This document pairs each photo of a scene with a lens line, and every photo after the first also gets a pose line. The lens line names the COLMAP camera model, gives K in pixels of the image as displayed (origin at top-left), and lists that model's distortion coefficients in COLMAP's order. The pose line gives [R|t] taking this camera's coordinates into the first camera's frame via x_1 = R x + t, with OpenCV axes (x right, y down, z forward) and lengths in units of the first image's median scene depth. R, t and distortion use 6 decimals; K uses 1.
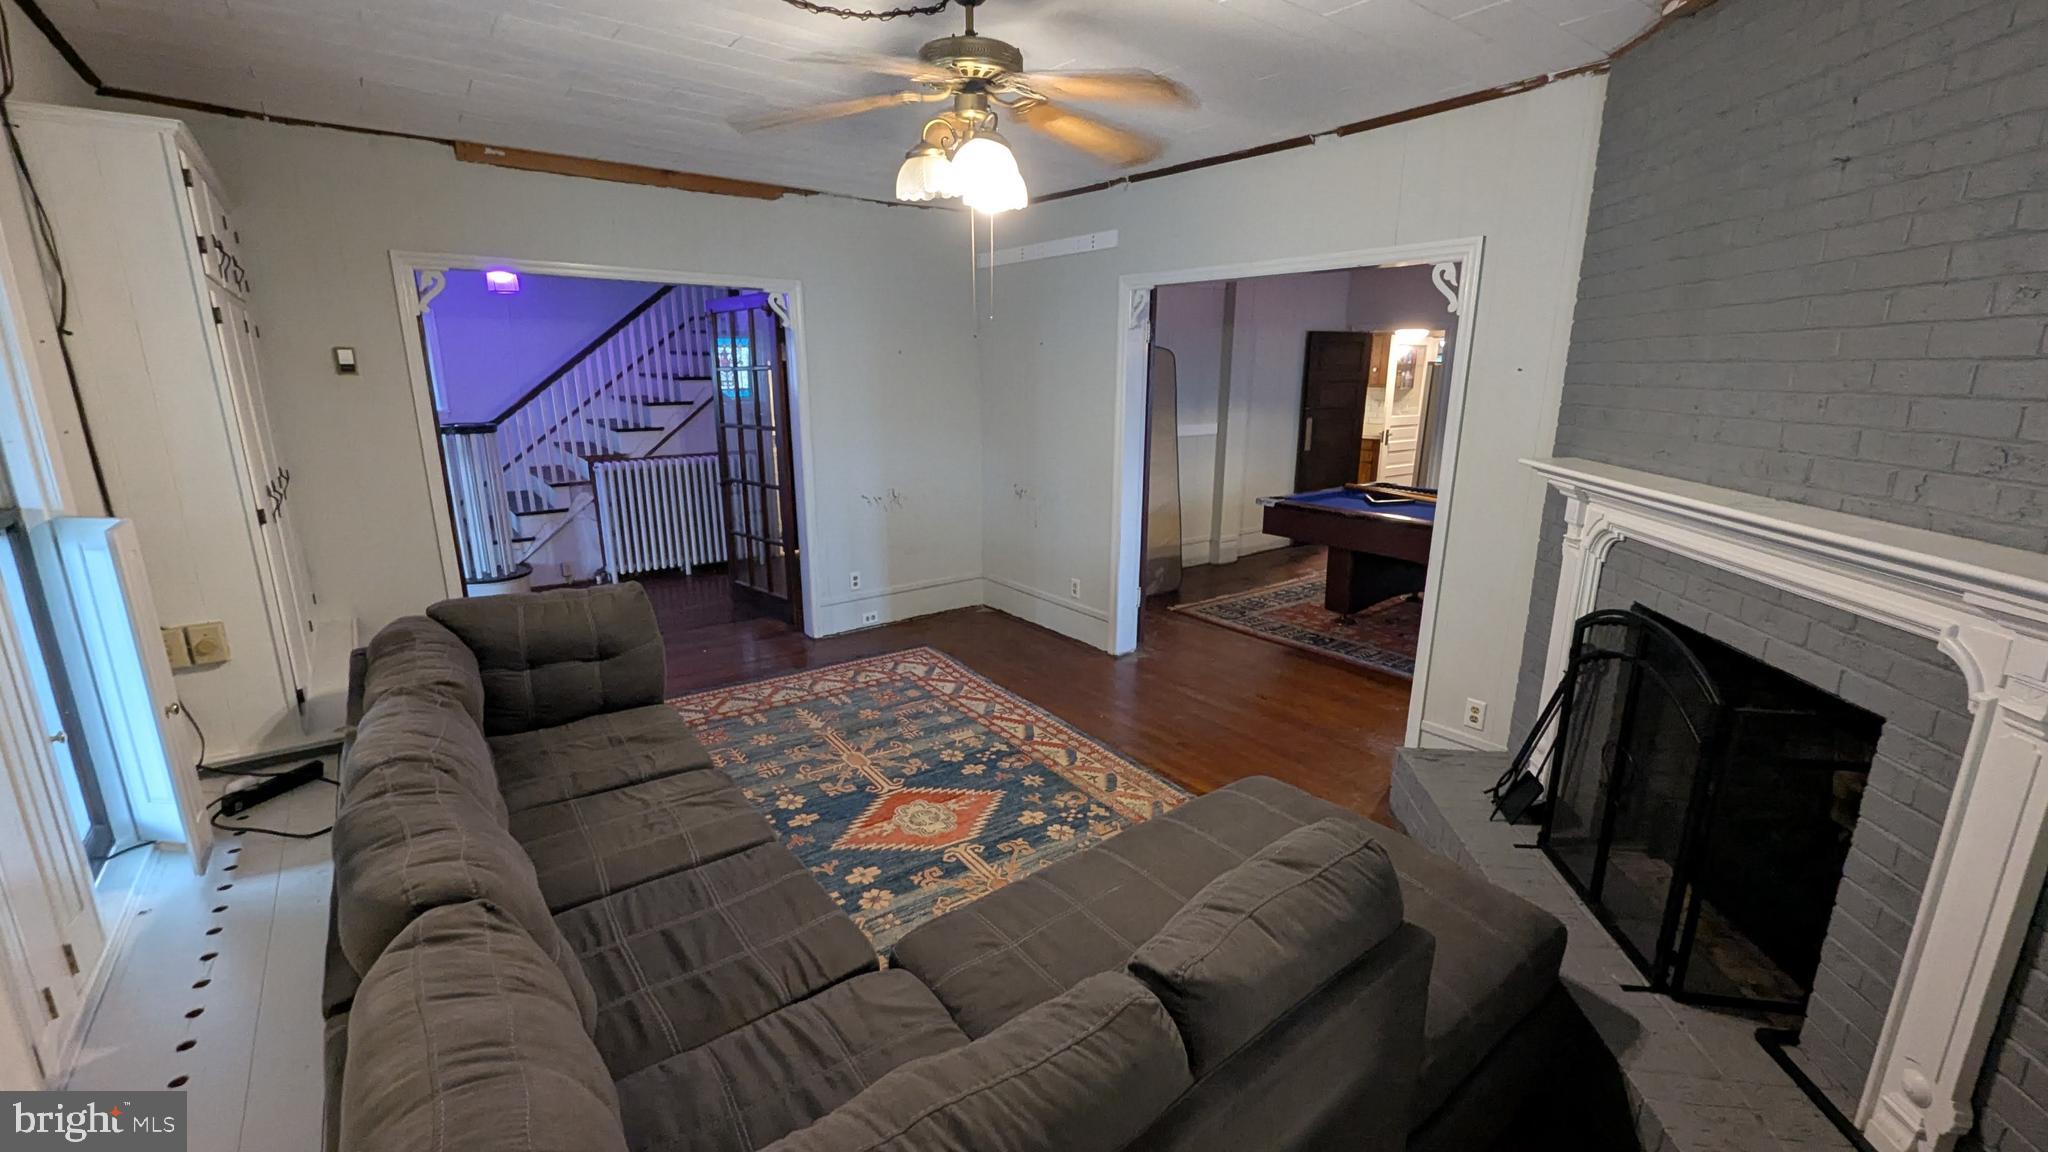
lens RADIAL K [[842.0, 0, 1026.3], [0, 842.0, 565.4], [0, 0, 1]] dist [-0.000526, -0.001160]
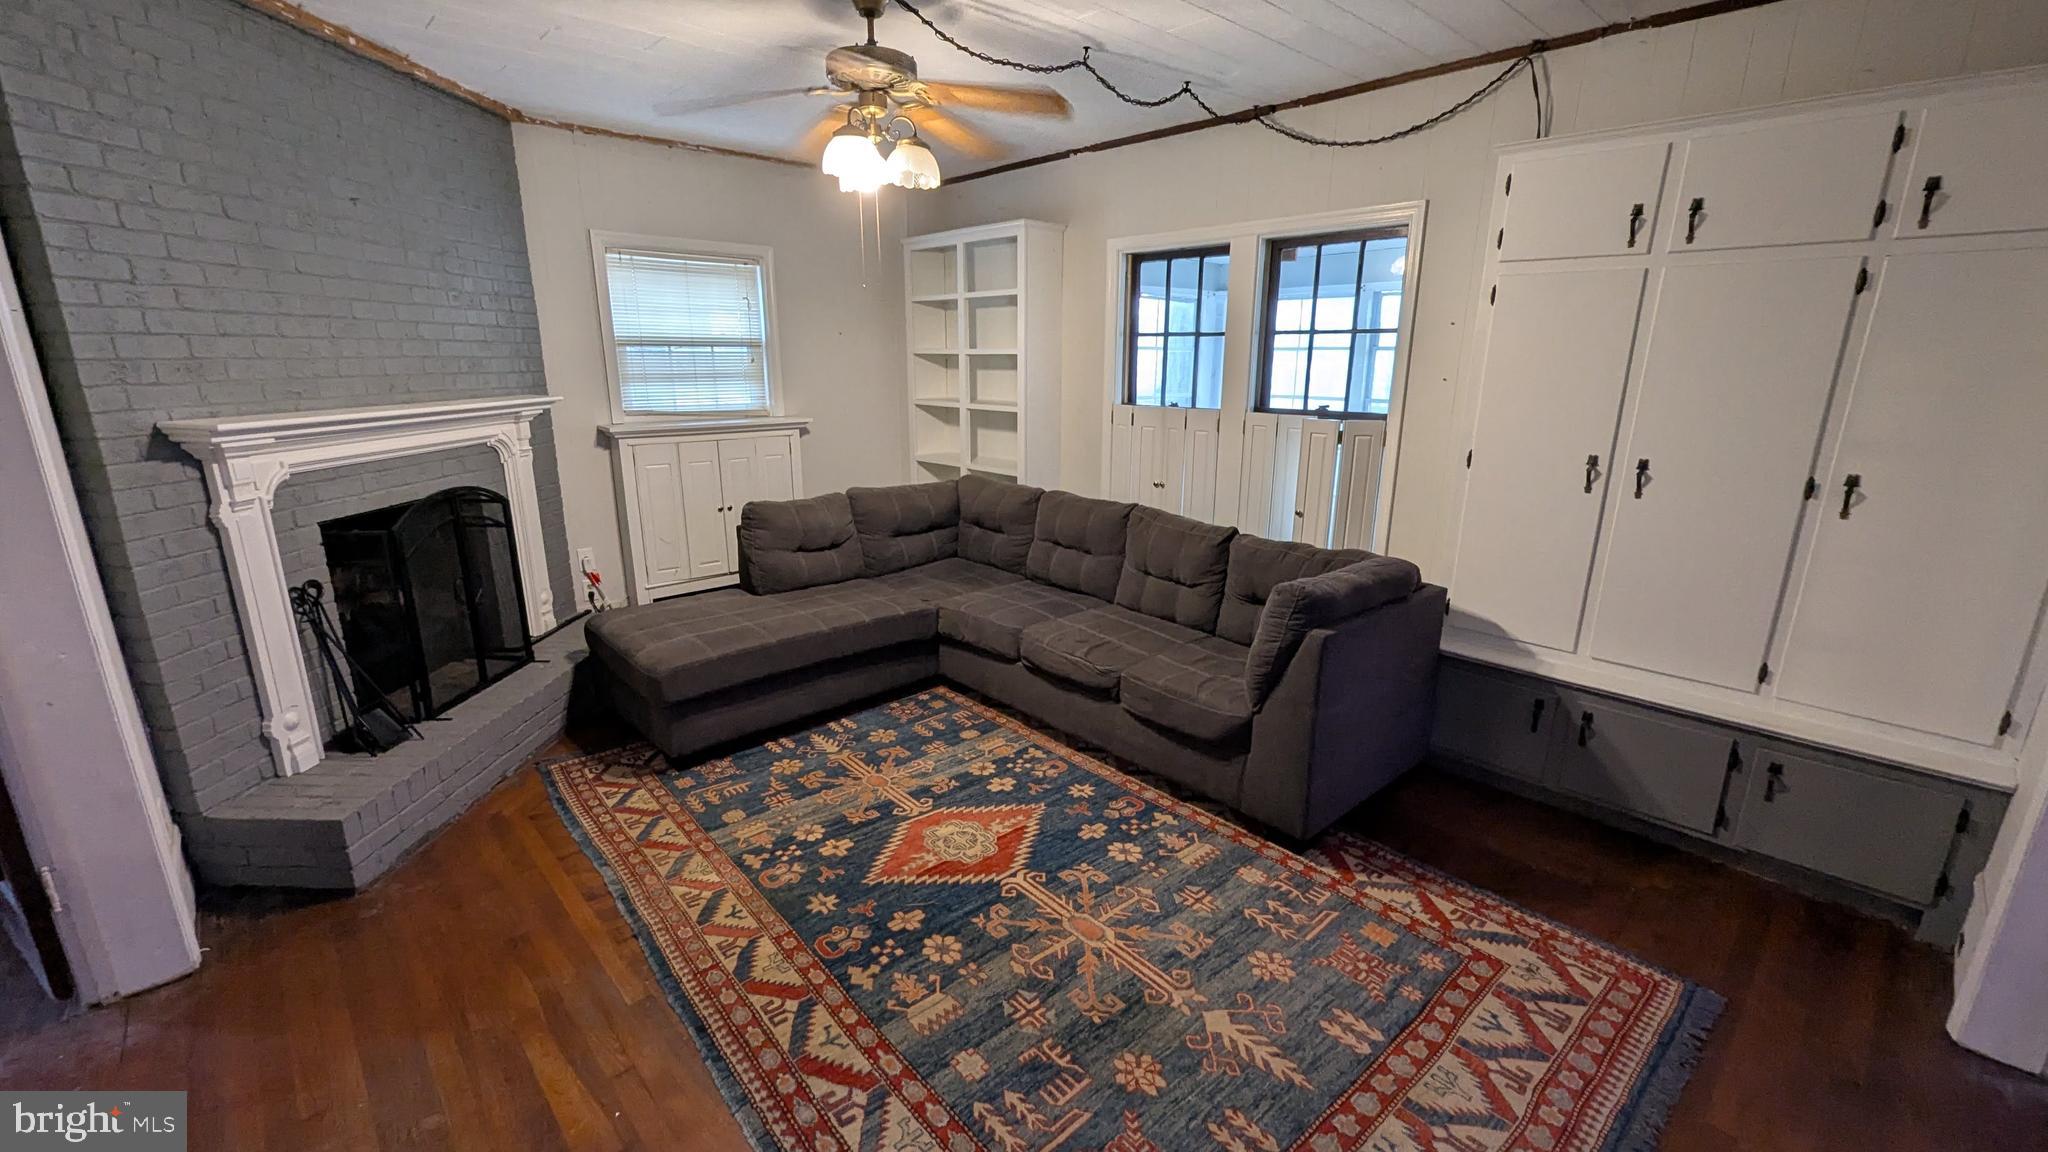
lens RADIAL K [[842.0, 0, 1019.2], [0, 842.0, 590.2], [0, 0, 1]] dist [-0.000526, -0.001160]
pose [[-0.996238, 0.008006, -0.086294, -0.101346], [-0.034872, 0.874524, 0.483726, -0.336362], [0.079339, 0.484915, -0.870955, 1.543144]]
